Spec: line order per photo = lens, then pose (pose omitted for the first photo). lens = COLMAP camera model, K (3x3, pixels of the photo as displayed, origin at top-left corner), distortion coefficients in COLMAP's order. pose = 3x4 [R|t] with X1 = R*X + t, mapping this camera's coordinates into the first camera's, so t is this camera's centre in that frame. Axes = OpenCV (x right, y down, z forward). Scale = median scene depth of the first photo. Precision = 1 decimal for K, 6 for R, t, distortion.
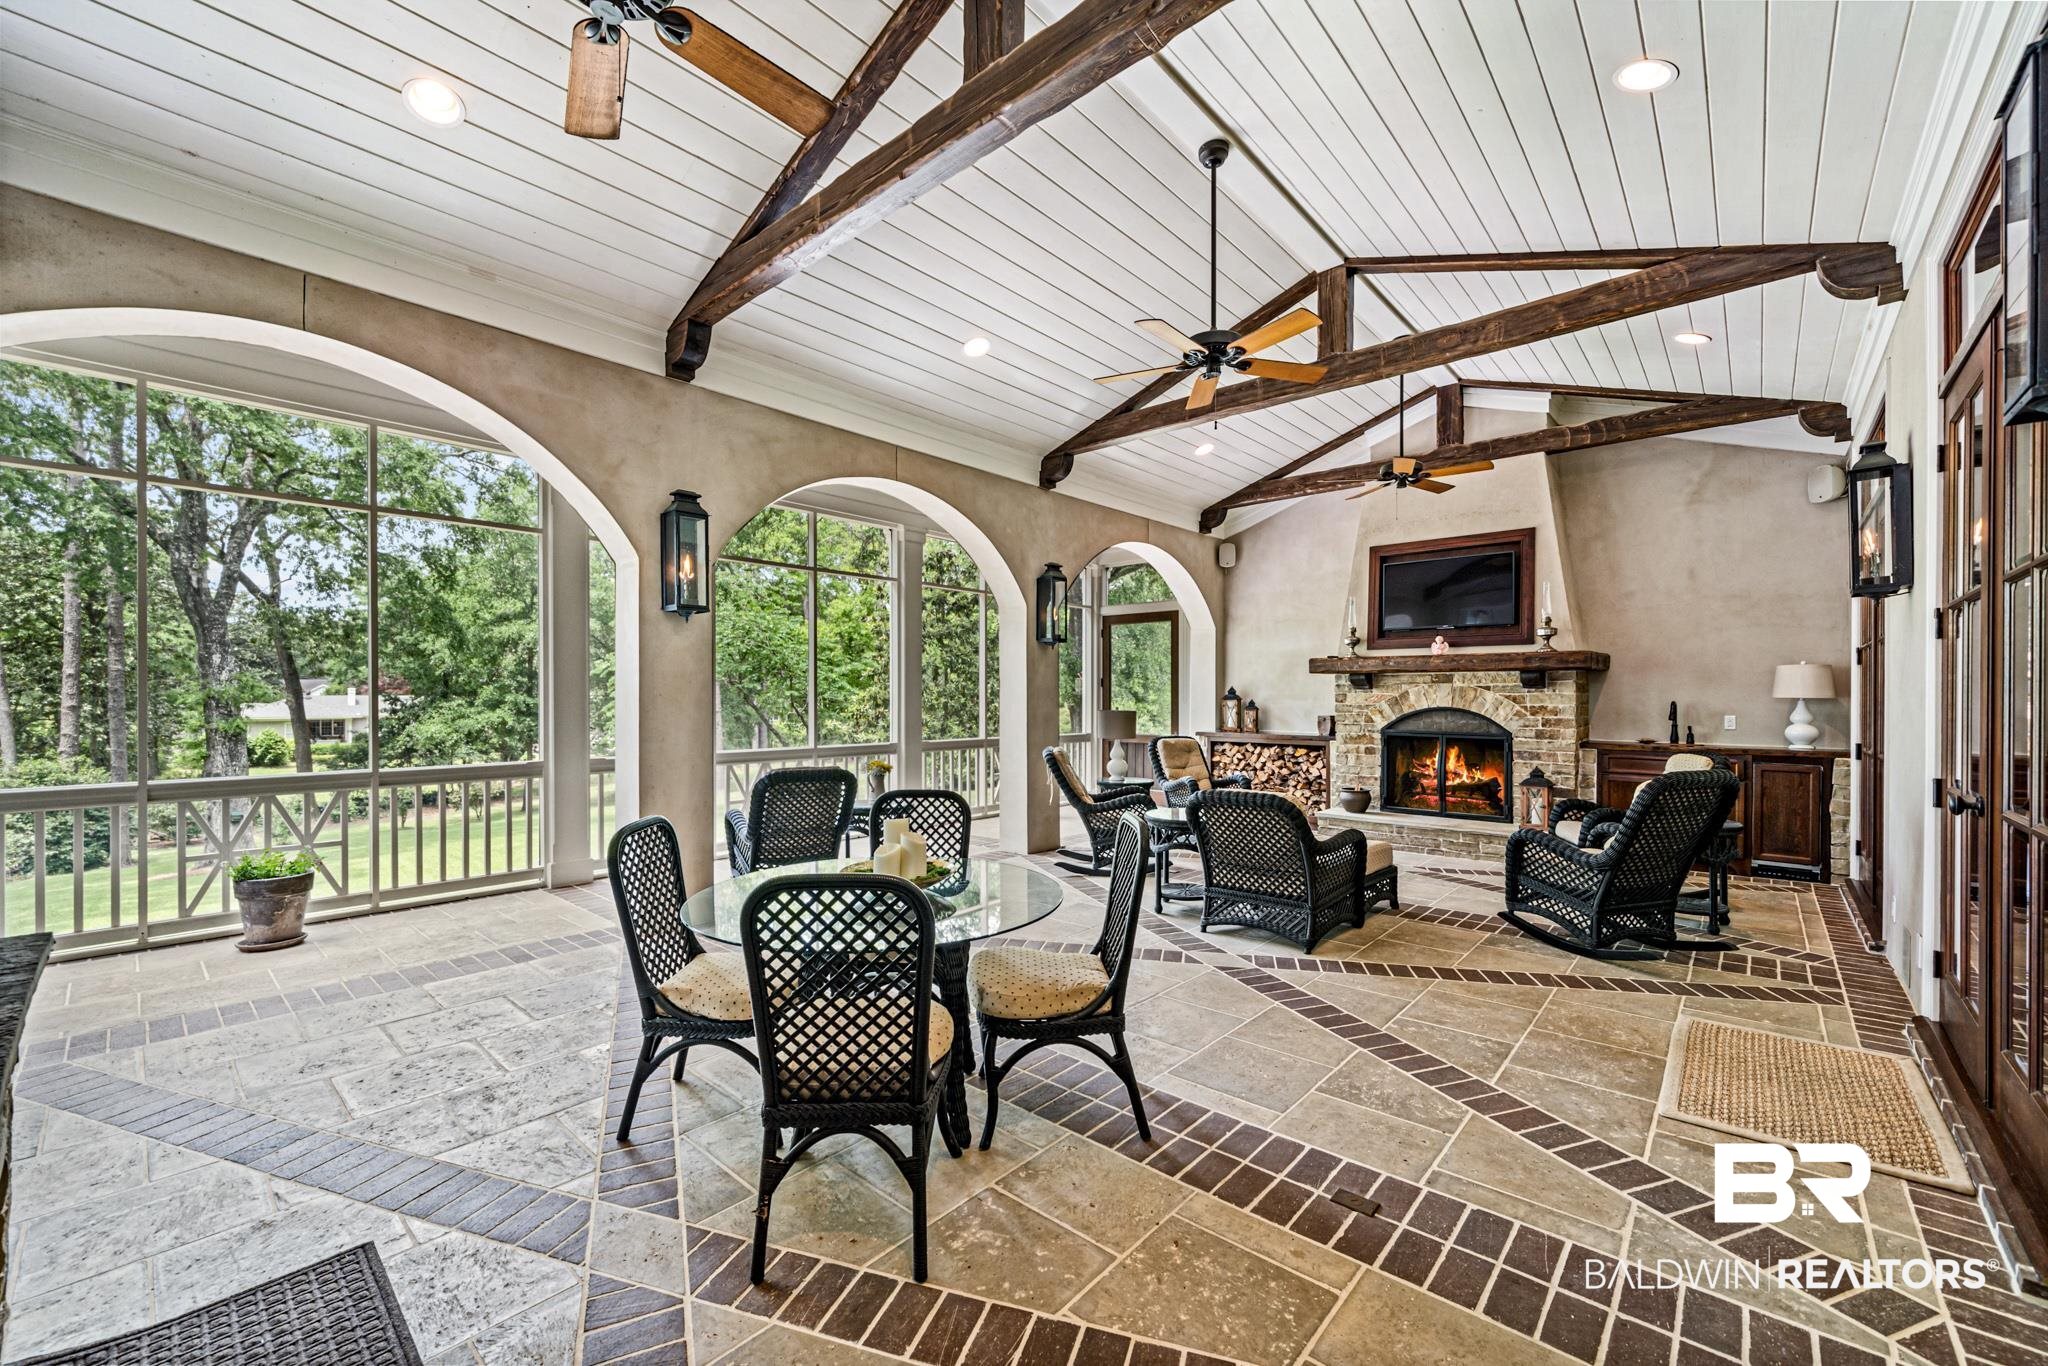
lens RADIAL K [[823.6, 0, 1015.6], [0, 823.6, 692.2], [0, 0, 1]] dist [0.000952, 0.000135]
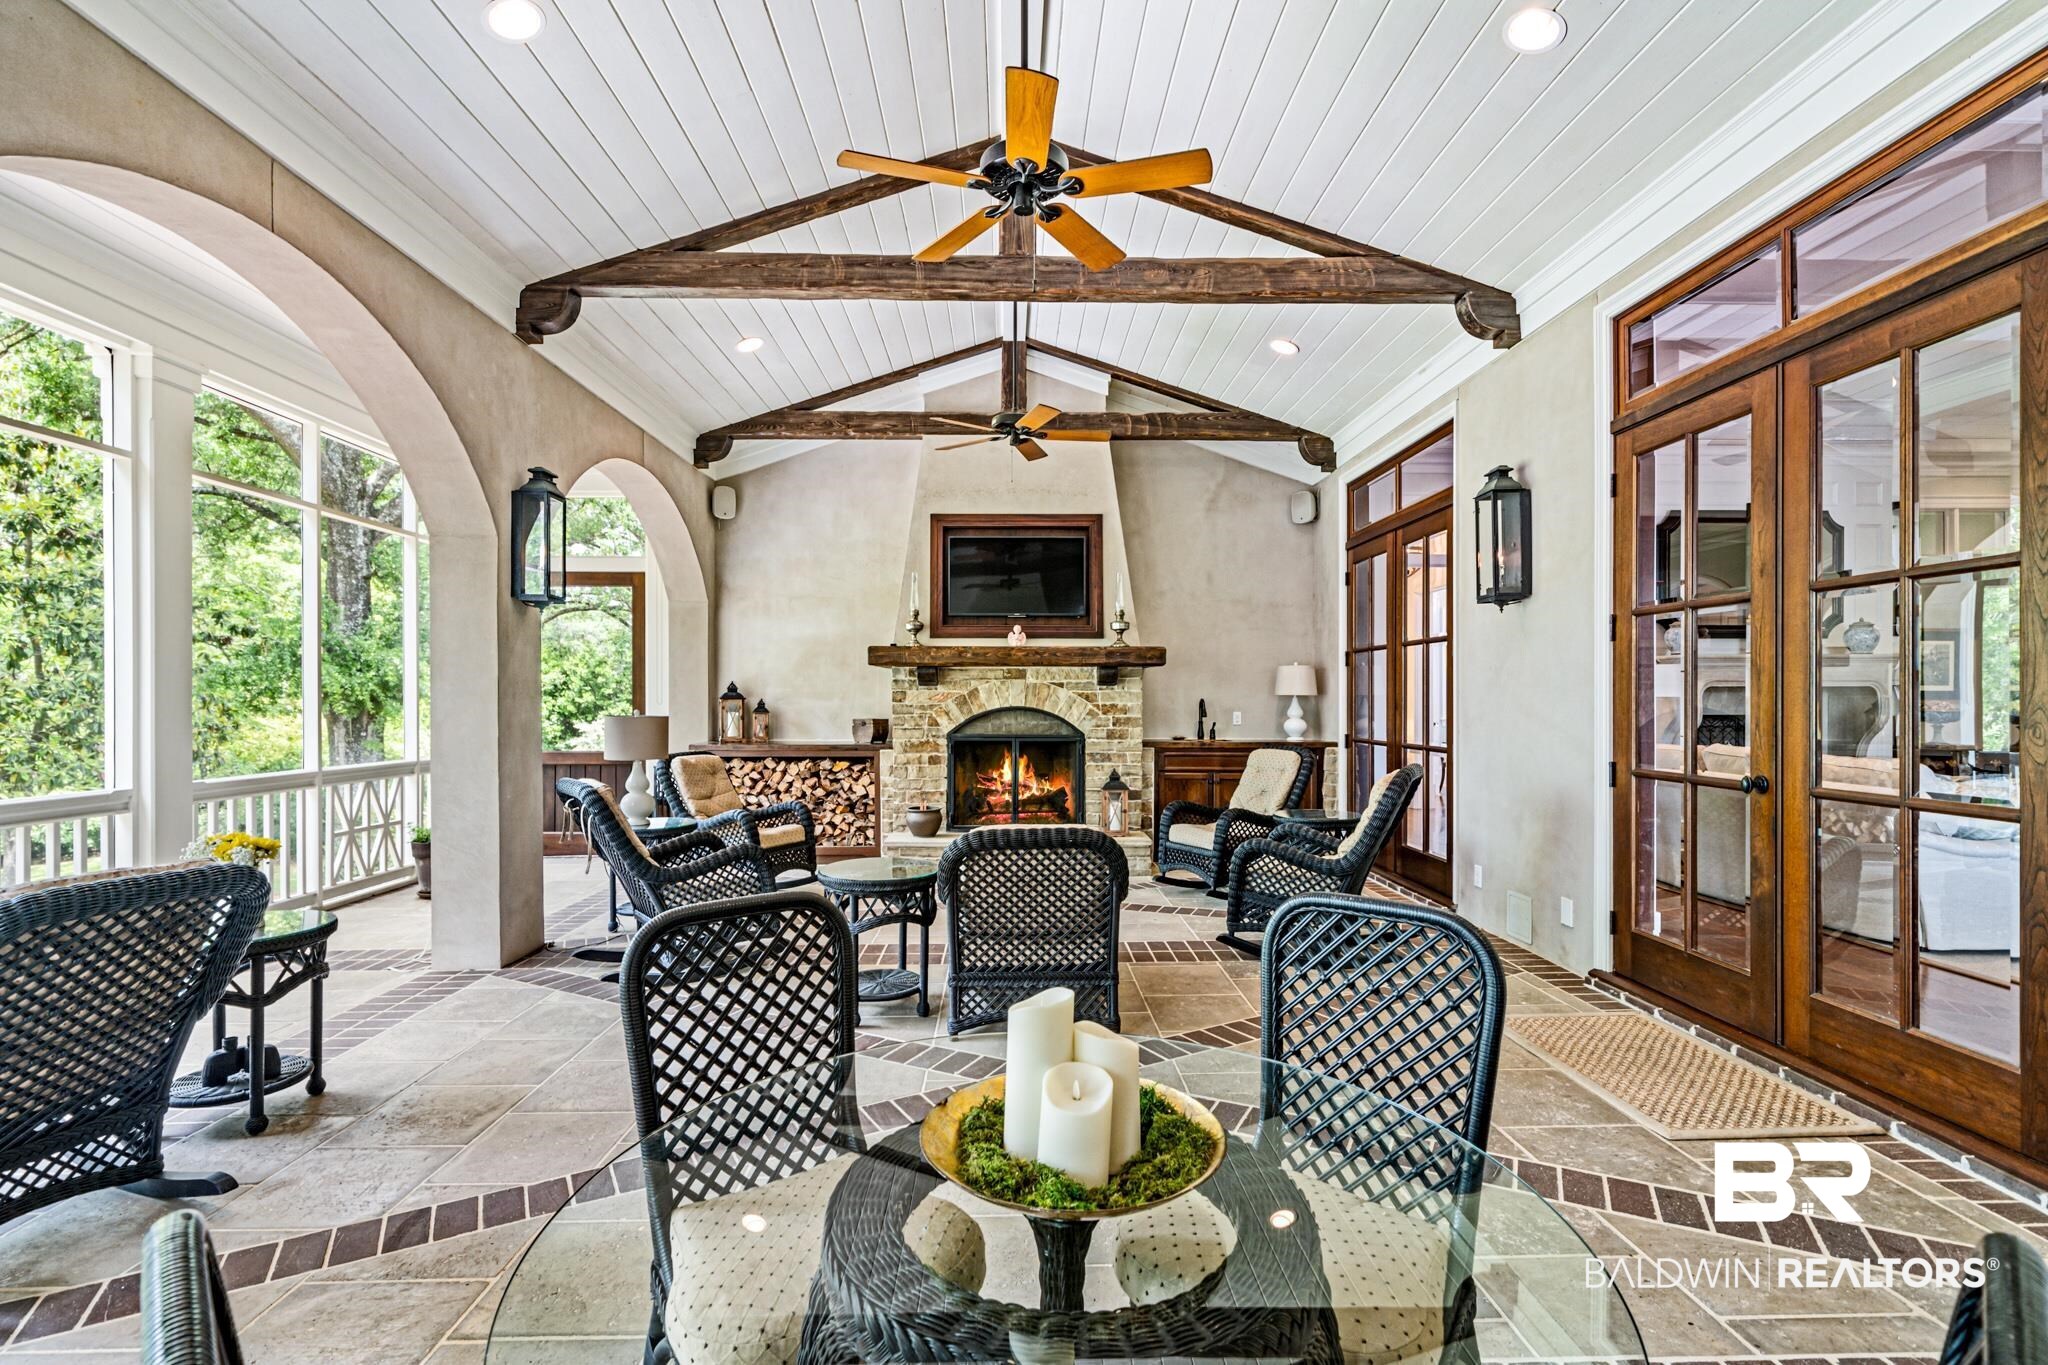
lens RADIAL K [[955.6, 0, 1031.6], [0, 955.6, 693.4], [0, 0, 1]] dist [0.002914, 0.000373]
pose [[0.724993, 0.001324, 0.688755, -0.167674], [-0.001860, 0.999998, 0.000035, 0.004138], [-0.688754, -0.001307, 0.724994, 0.249535]]
